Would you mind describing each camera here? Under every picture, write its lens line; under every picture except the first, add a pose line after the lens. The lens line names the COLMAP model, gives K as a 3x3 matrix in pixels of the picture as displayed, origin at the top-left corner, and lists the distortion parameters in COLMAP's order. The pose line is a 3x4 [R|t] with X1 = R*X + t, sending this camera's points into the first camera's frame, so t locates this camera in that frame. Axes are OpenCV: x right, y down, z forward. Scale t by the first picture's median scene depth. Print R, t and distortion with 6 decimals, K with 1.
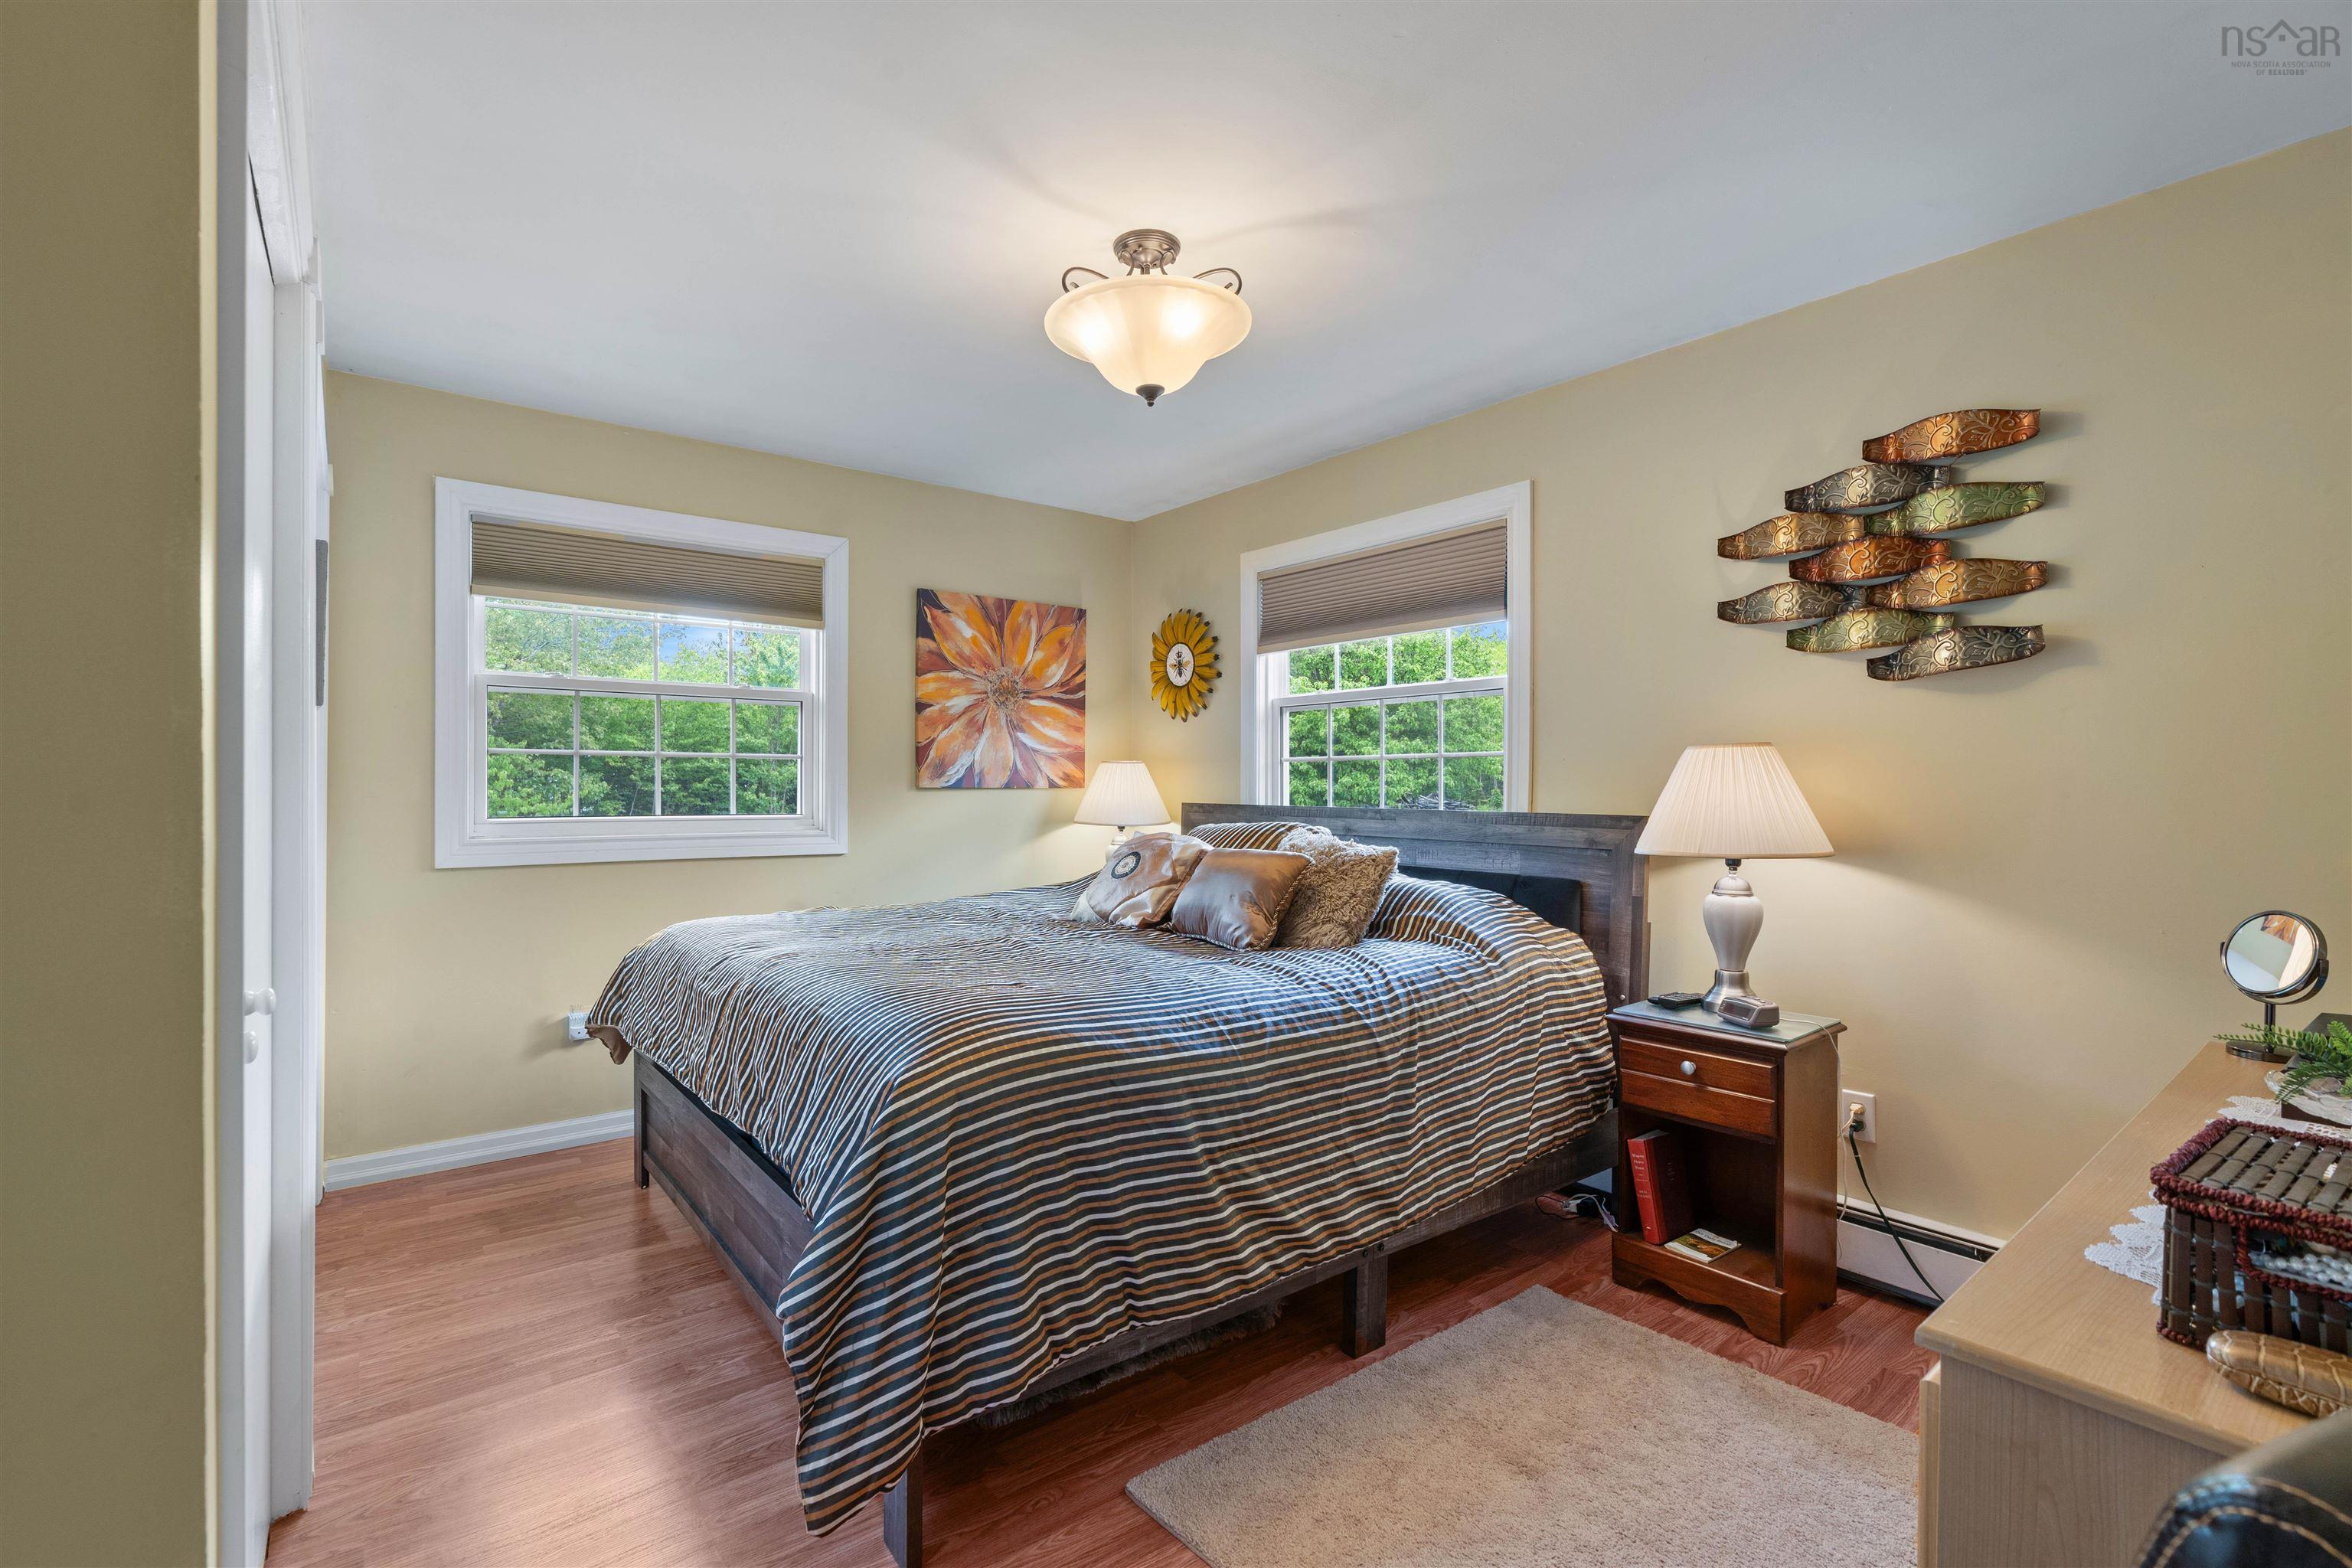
lens RADIAL K [[1068.9, 0, 1158.6], [0, 1068.9, 792.9], [0, 0, 1]] dist [-0.010753, 0.004779]
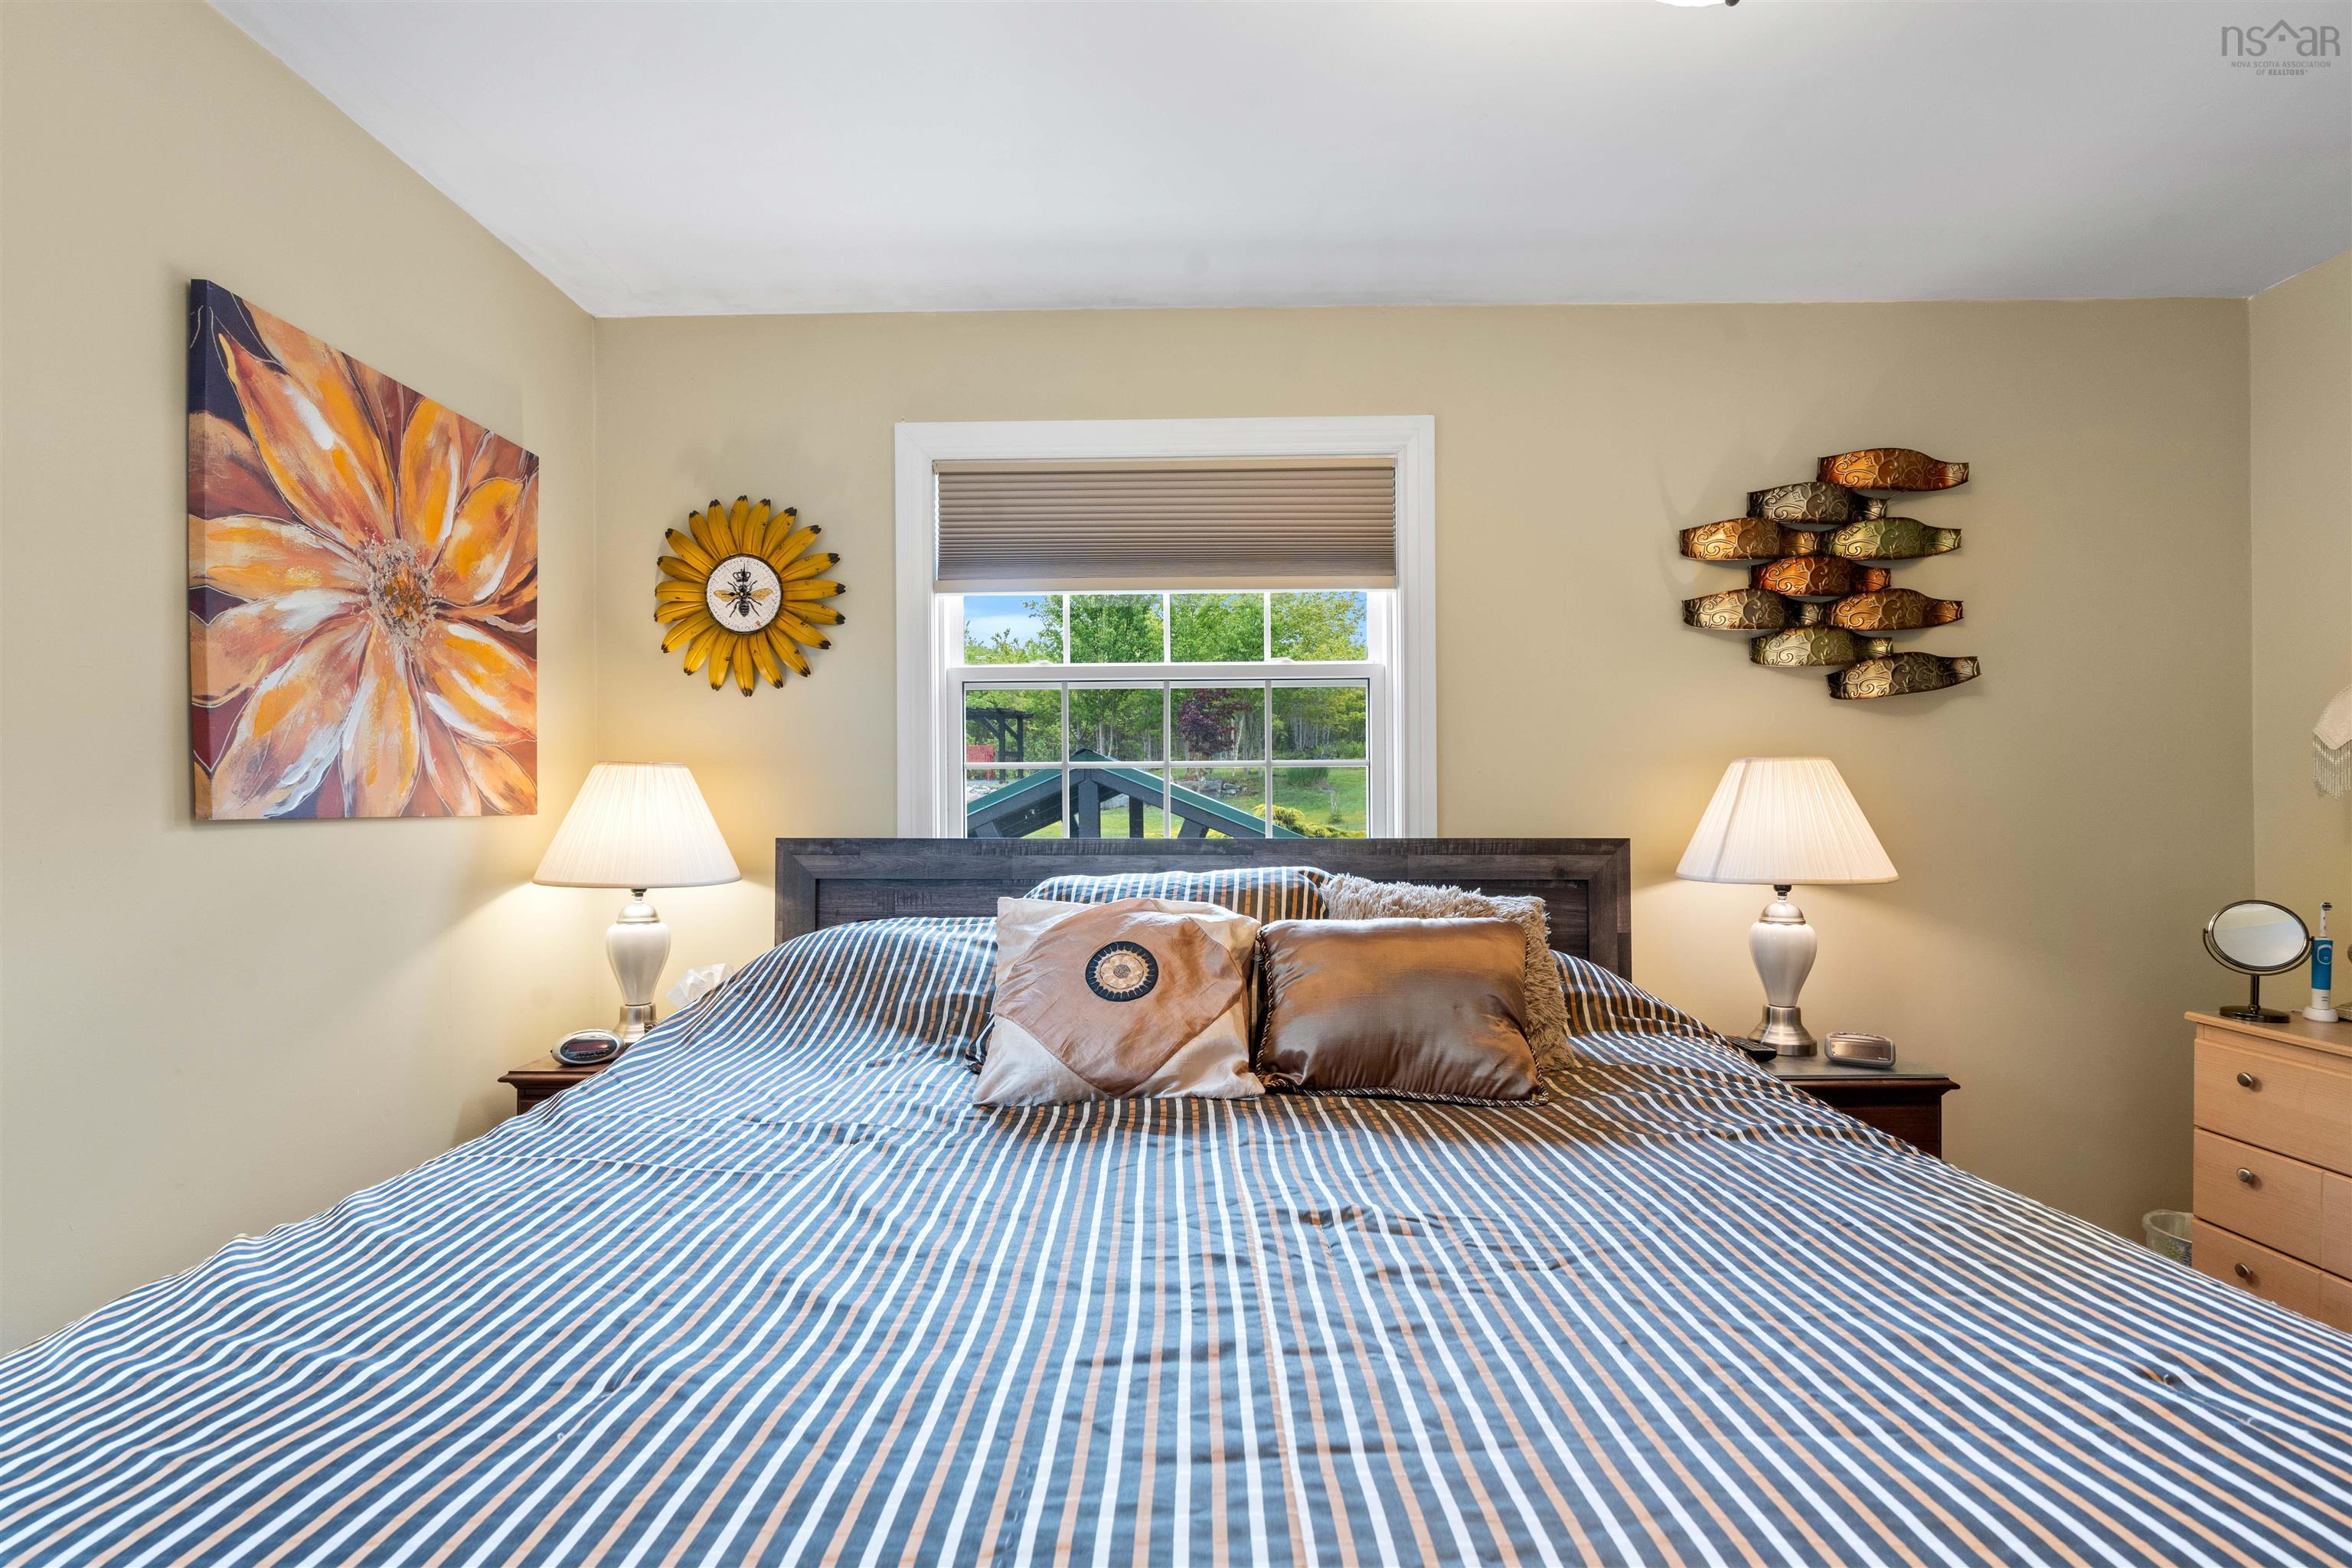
lens RADIAL K [[1068.9, 0, 1162.2], [0, 1068.9, 816.5], [0, 0, 1]] dist [-0.010753, 0.004779]
pose [[0.626371, -0.014588, 0.779389, -0.297702], [0.010689, 0.999892, 0.010125, -0.005979], [-0.779452, 0.001989, 0.626459, 0.499219]]
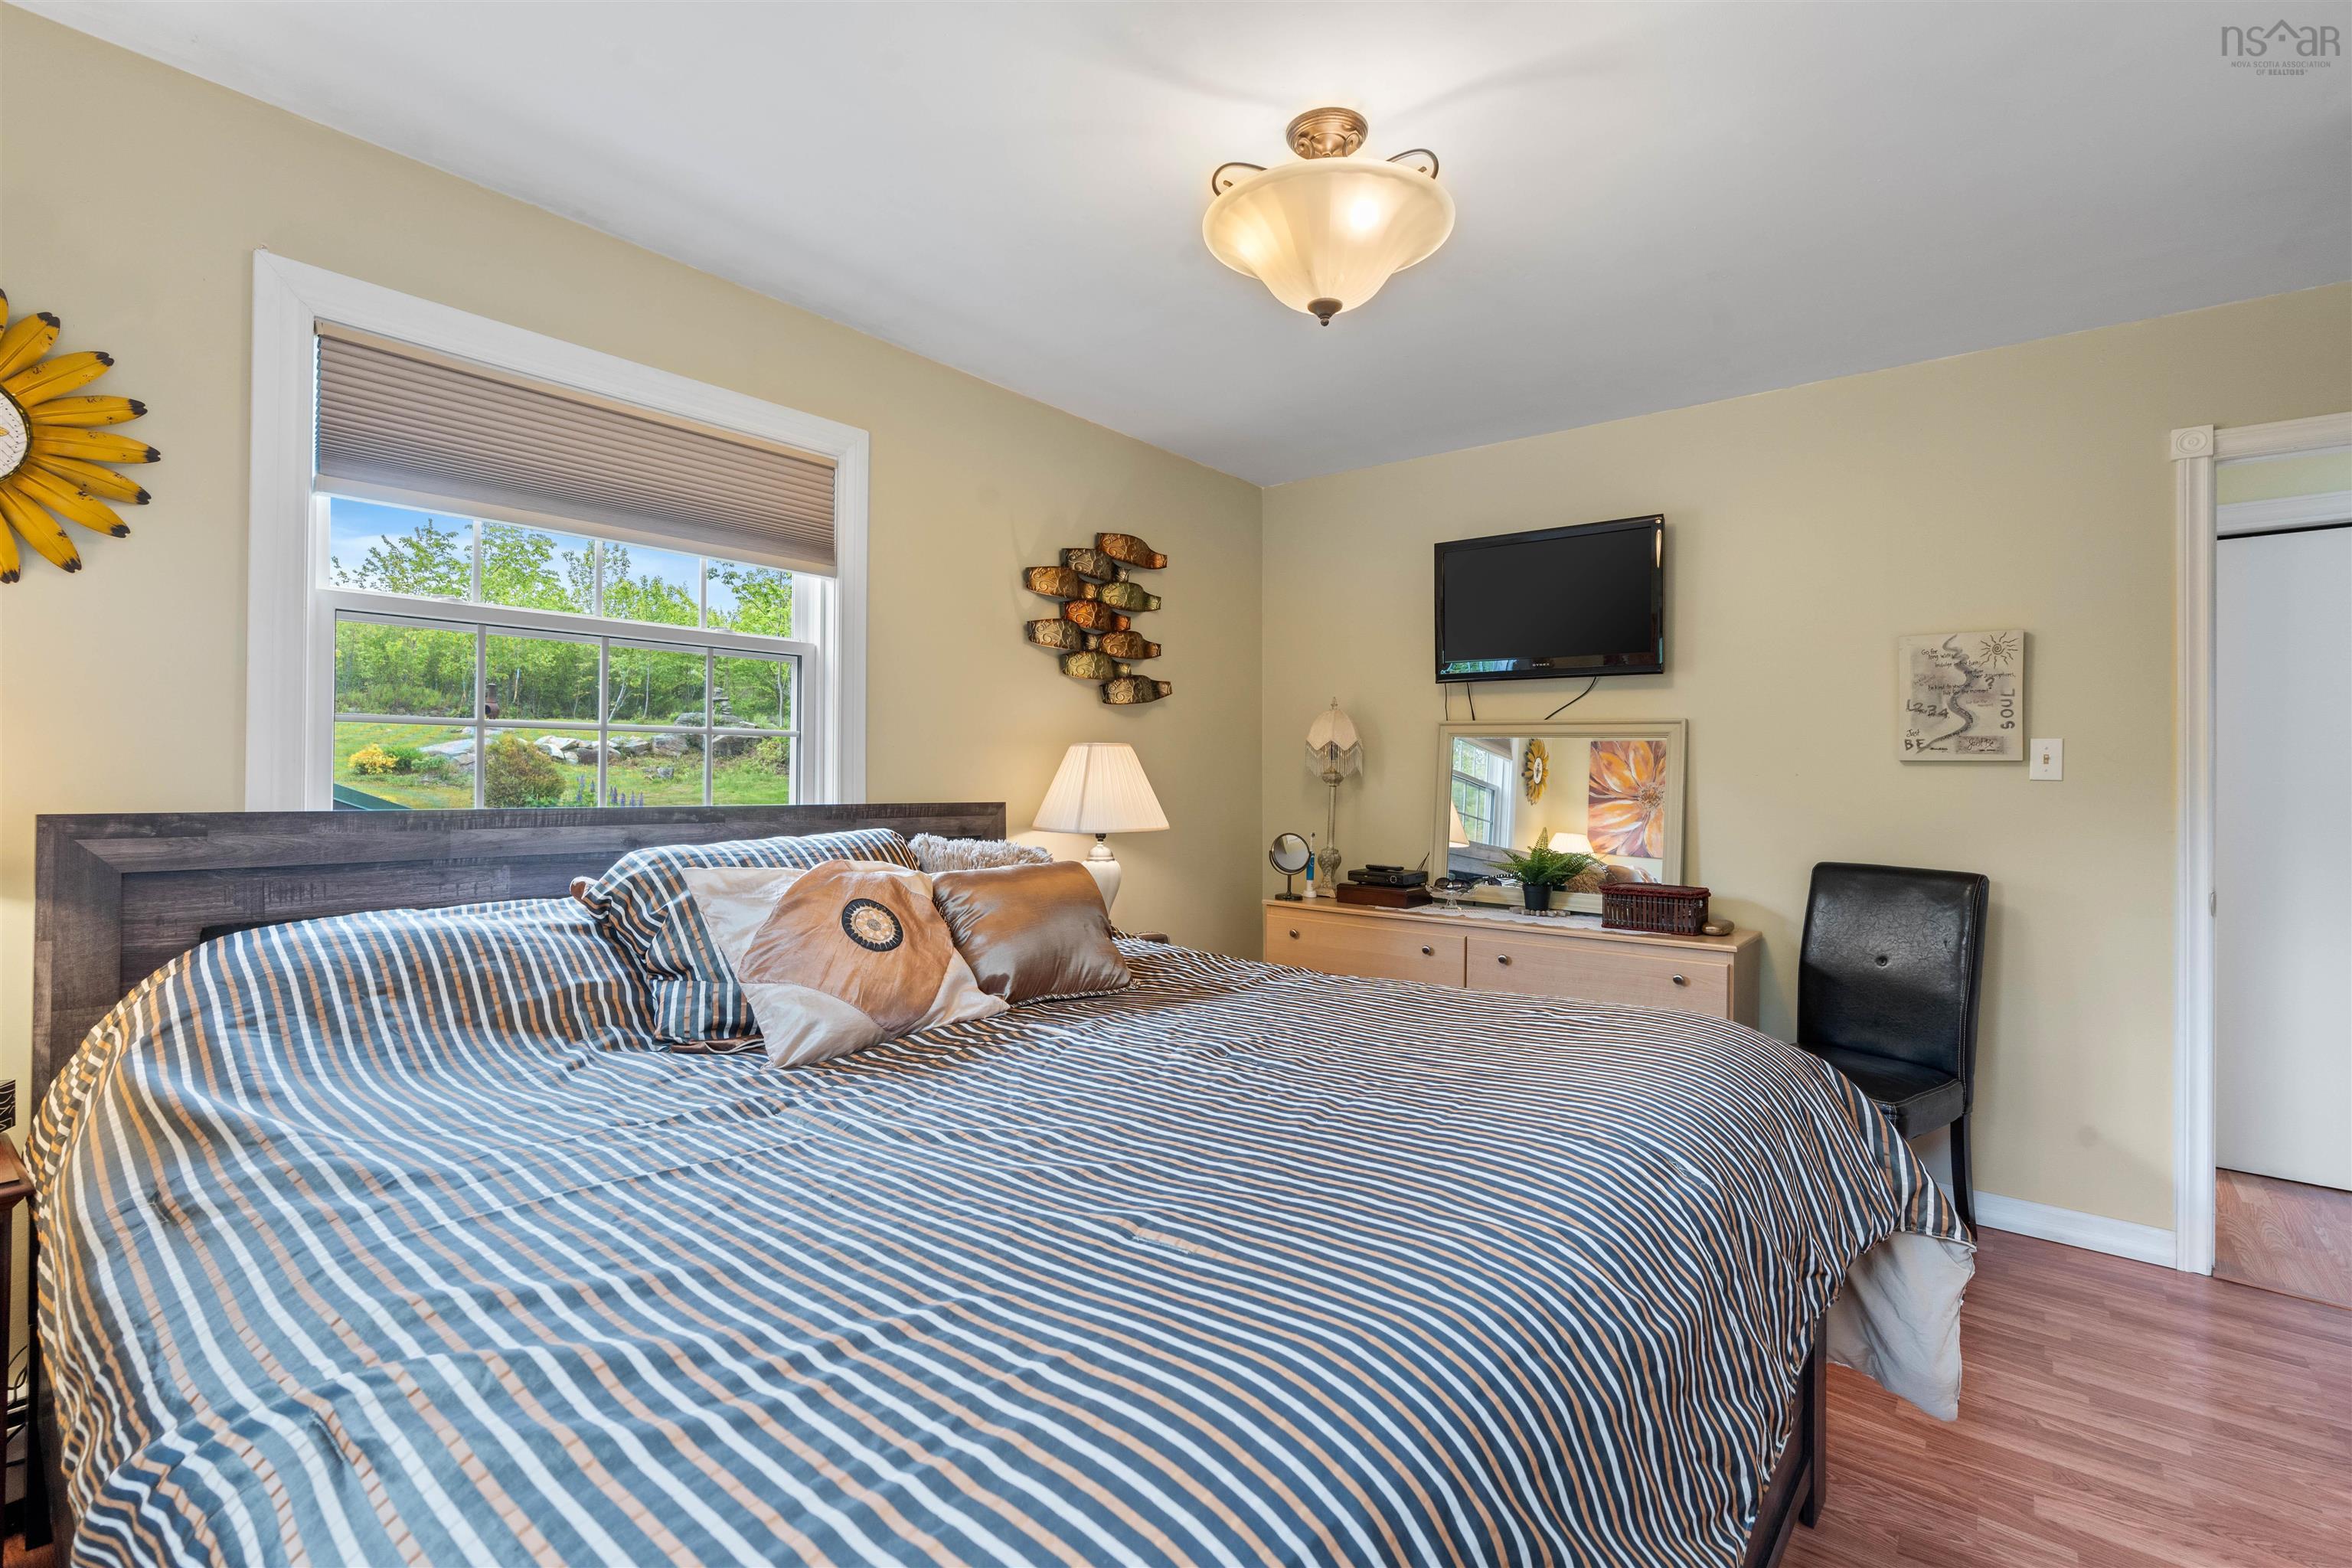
lens RADIAL K [[1068.9, 0, 1180.5], [0, 1068.9, 767.6], [0, 0, 1]] dist [-0.010753, 0.004779]
pose [[-0.238396, 0.002125, 0.971166, -0.439394], [-0.003987, 0.999987, -0.003167, -0.007756], [-0.971160, -0.004627, -0.238384, 0.721801]]
